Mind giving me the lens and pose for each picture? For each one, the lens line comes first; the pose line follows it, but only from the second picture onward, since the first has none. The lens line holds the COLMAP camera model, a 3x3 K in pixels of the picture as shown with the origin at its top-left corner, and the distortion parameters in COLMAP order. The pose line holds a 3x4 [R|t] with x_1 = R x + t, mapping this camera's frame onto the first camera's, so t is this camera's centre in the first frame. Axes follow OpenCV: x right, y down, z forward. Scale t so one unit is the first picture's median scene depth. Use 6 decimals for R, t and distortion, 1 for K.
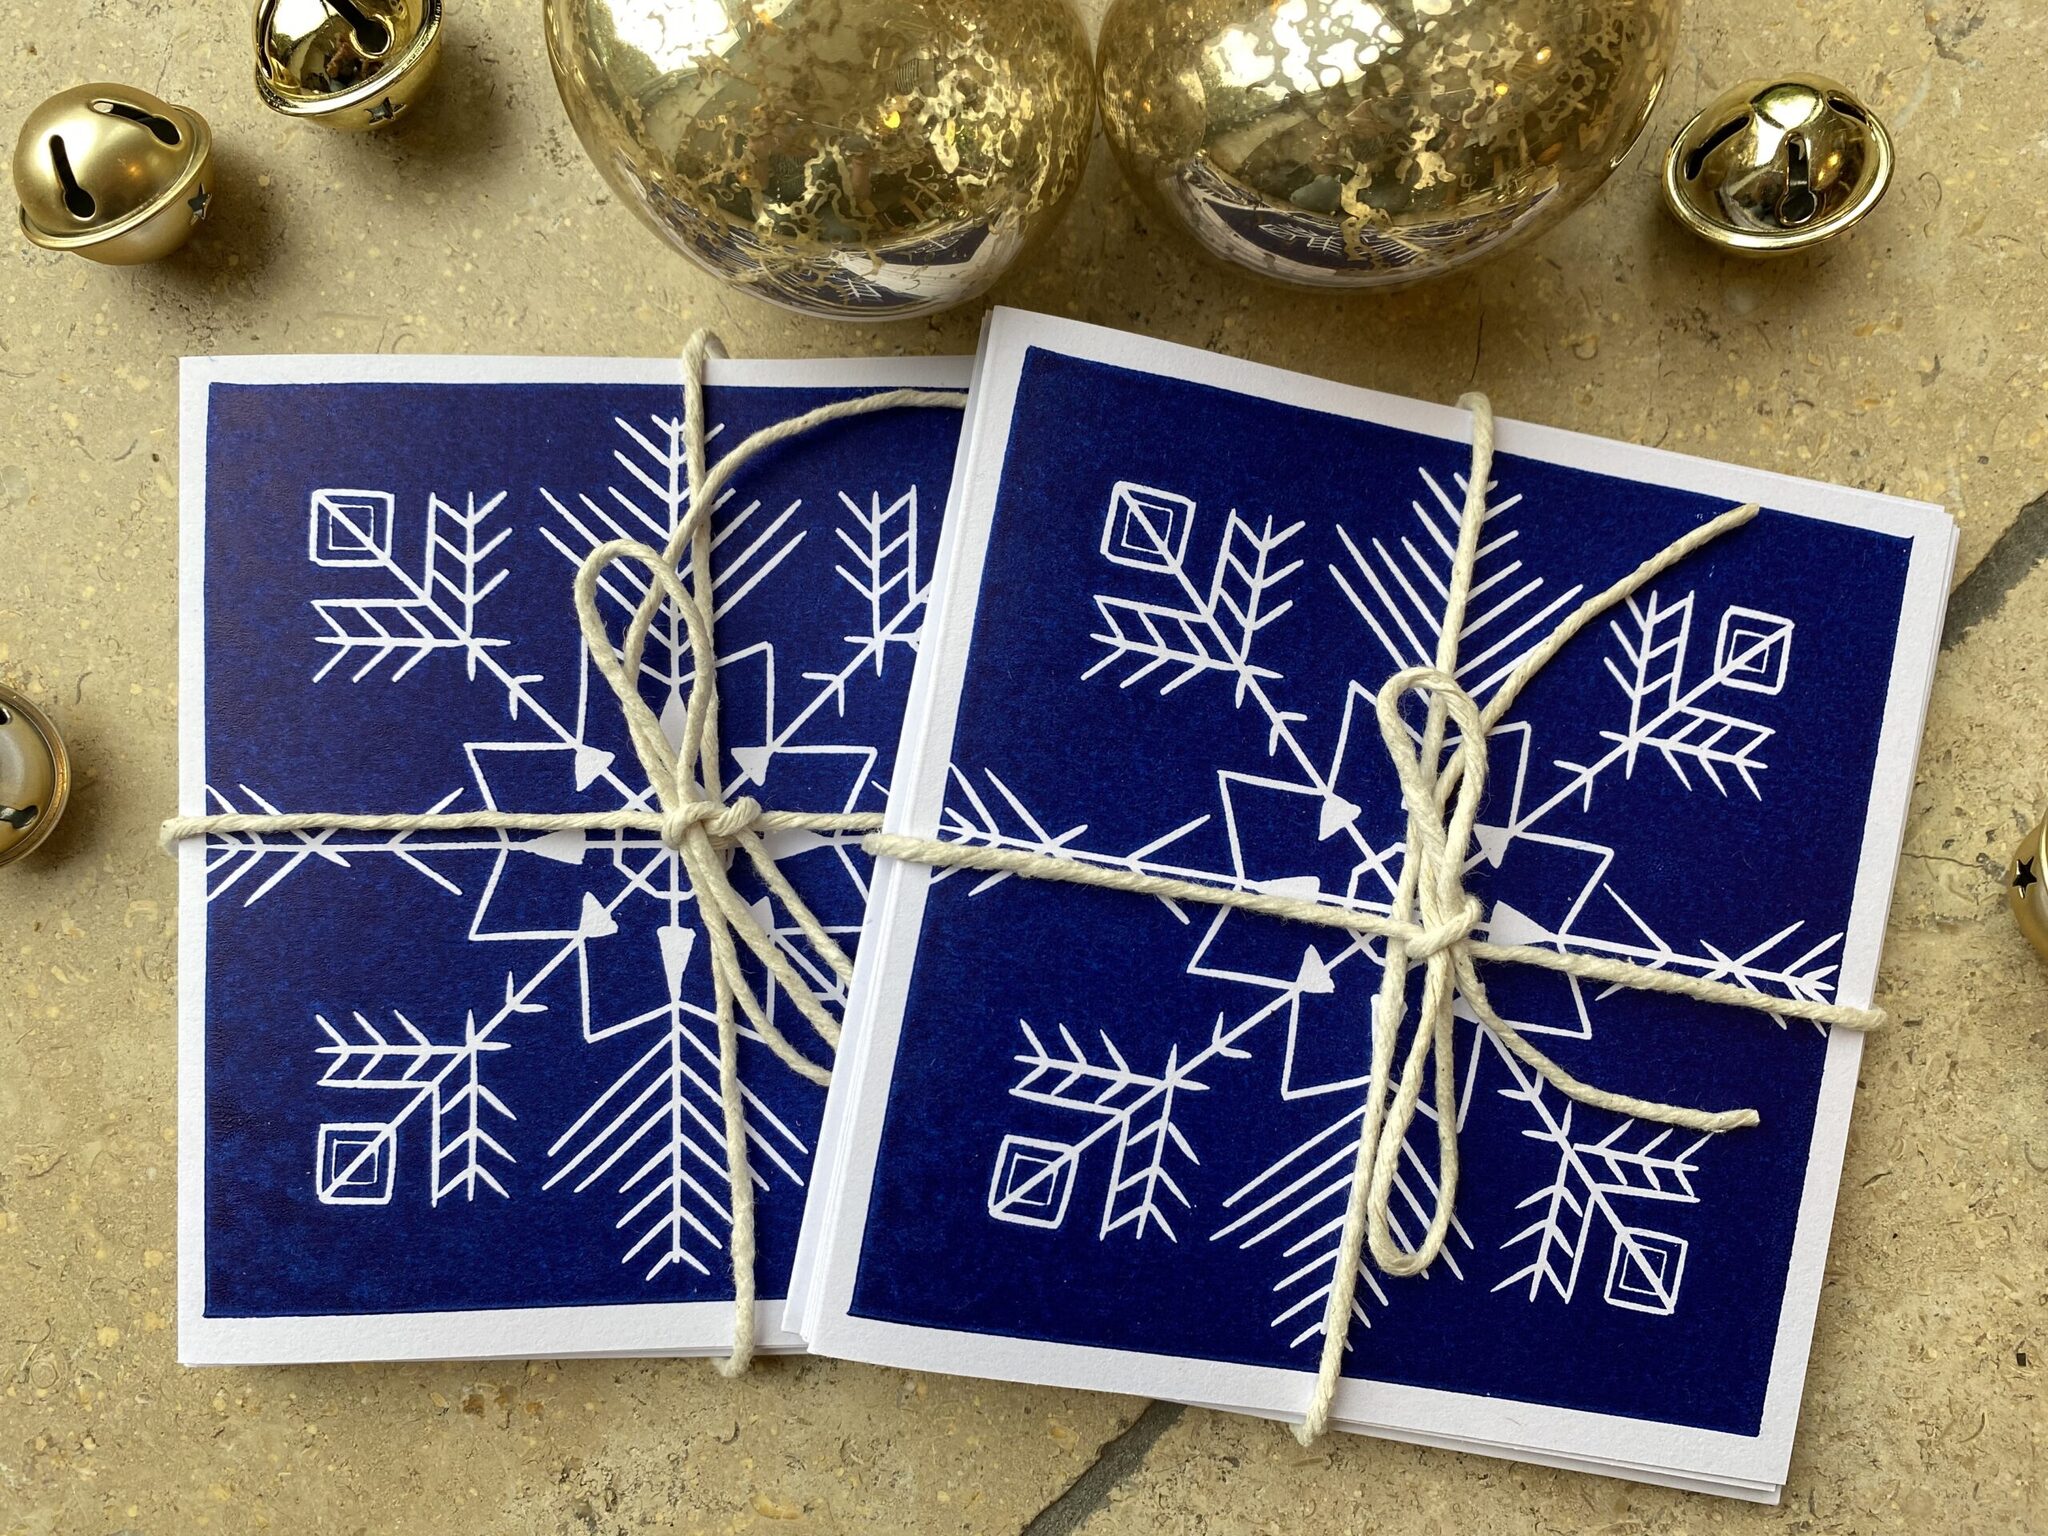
lens RADIAL K [[1619.1, 0, 1014.4], [0, 1619.1, 756.1], [0, 0, 1]] dist [-0.015324, -0.000798]
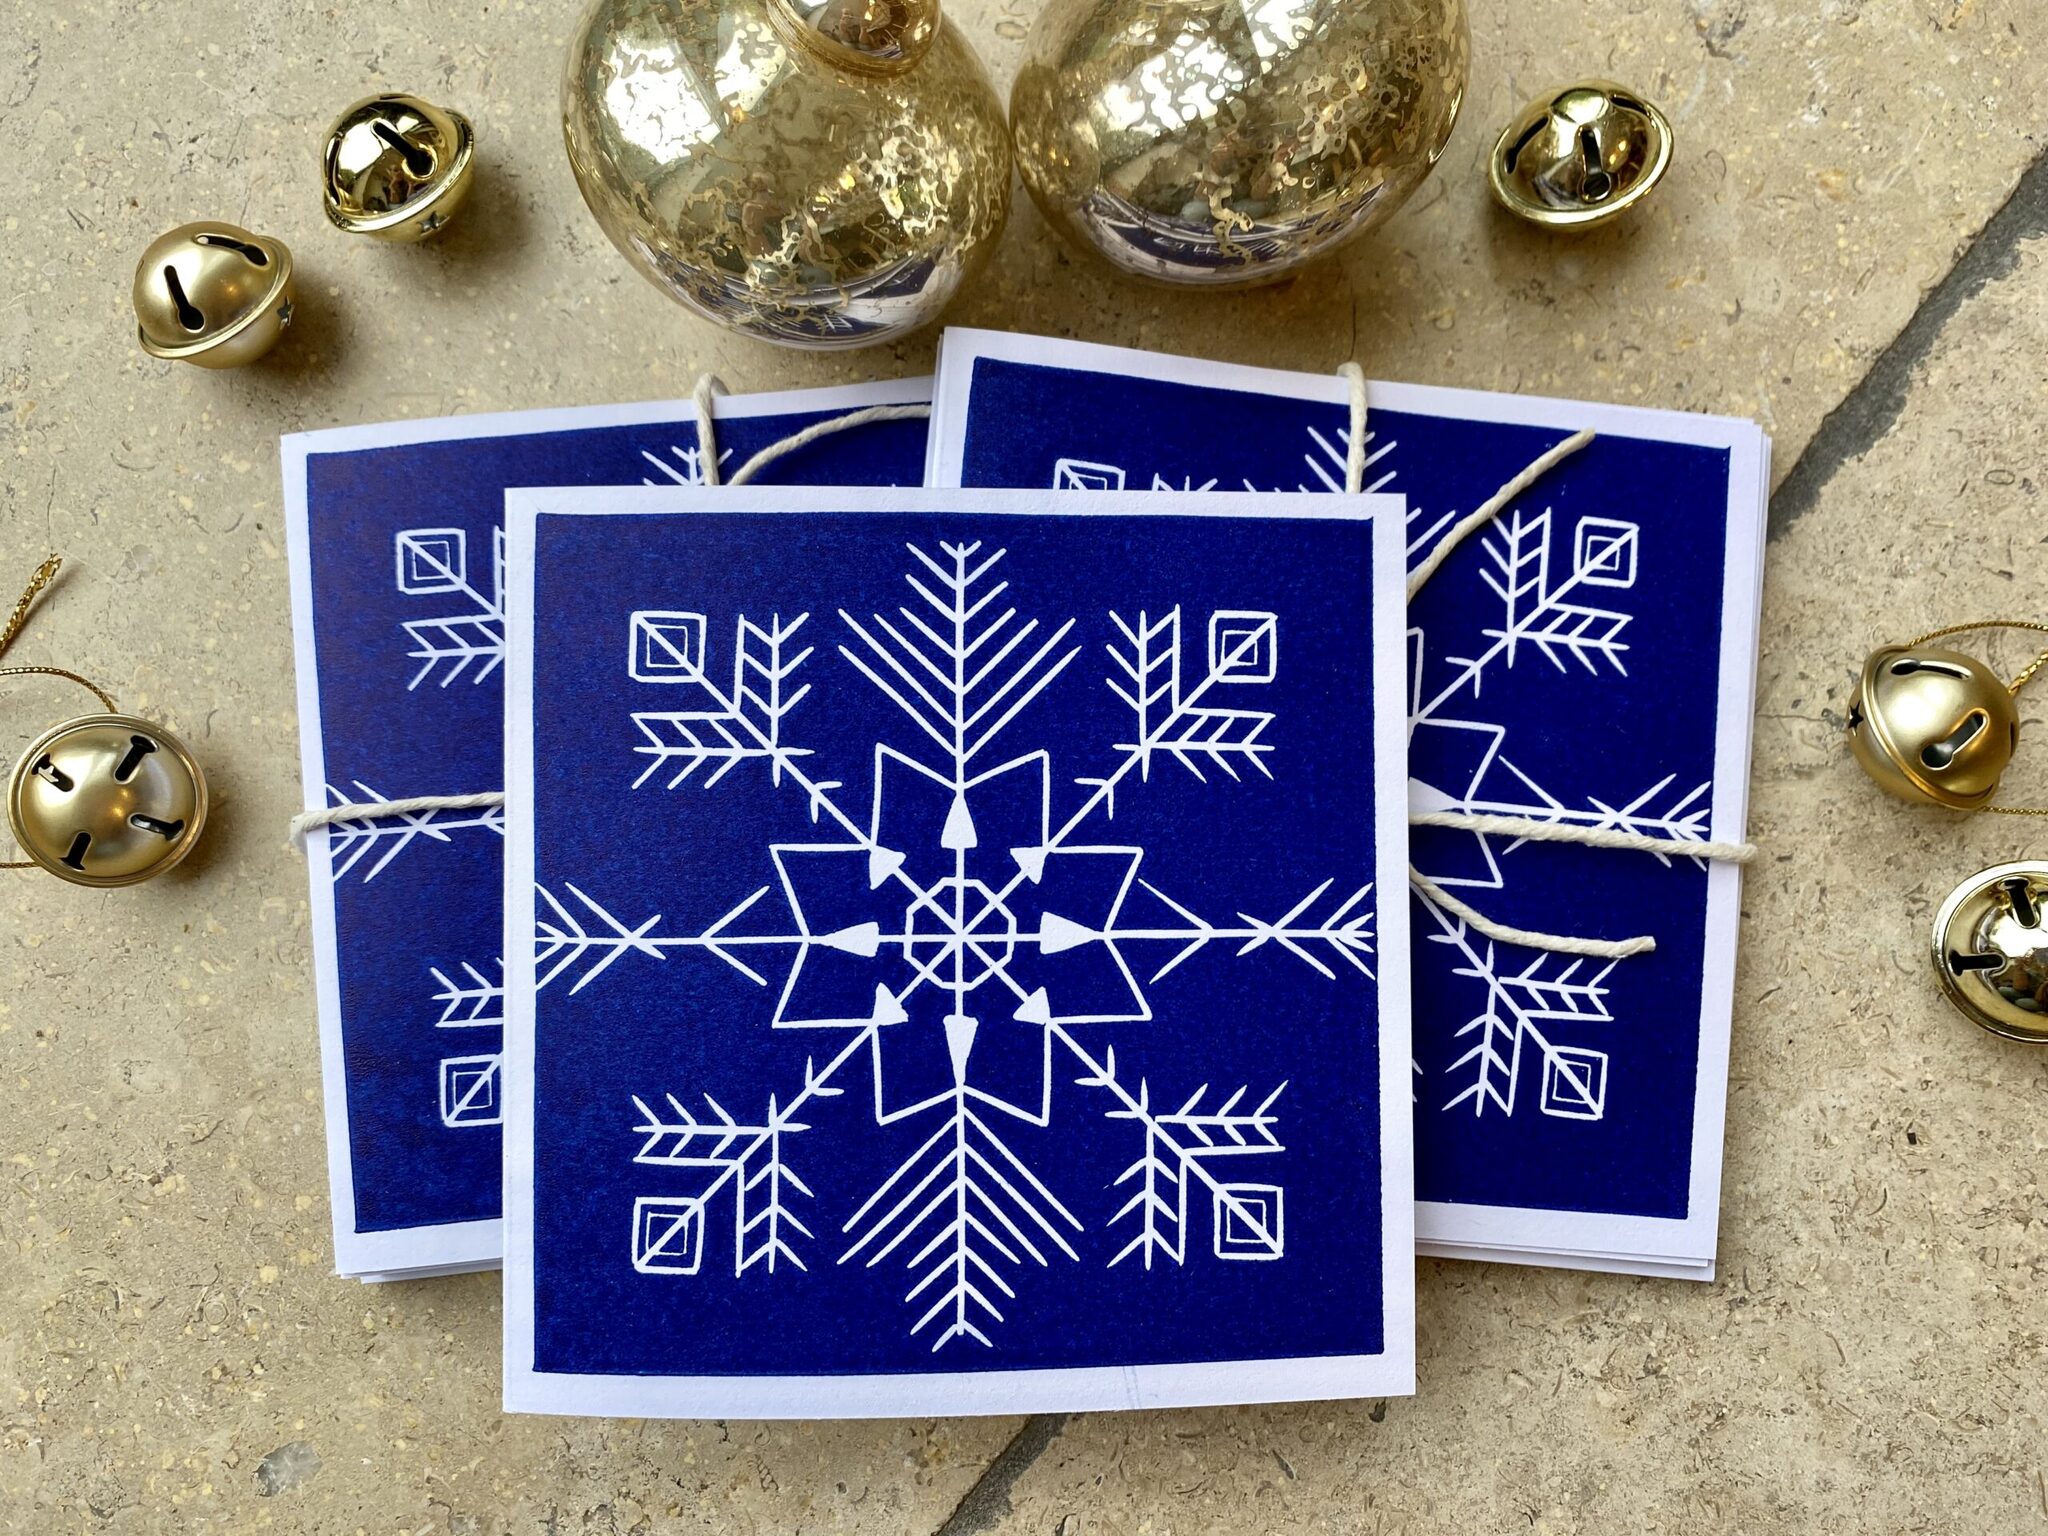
lens RADIAL K [[1619.1, 0, 1014.2], [0, 1619.1, 757.6], [0, 0, 1]] dist [-0.015324, -0.000798]
pose [[0.995627, -0.093090, -0.007771, 0.017425], [0.092479, 0.993988, -0.058605, 0.111167], [0.013180, 0.057630, 0.998251, -0.182568]]
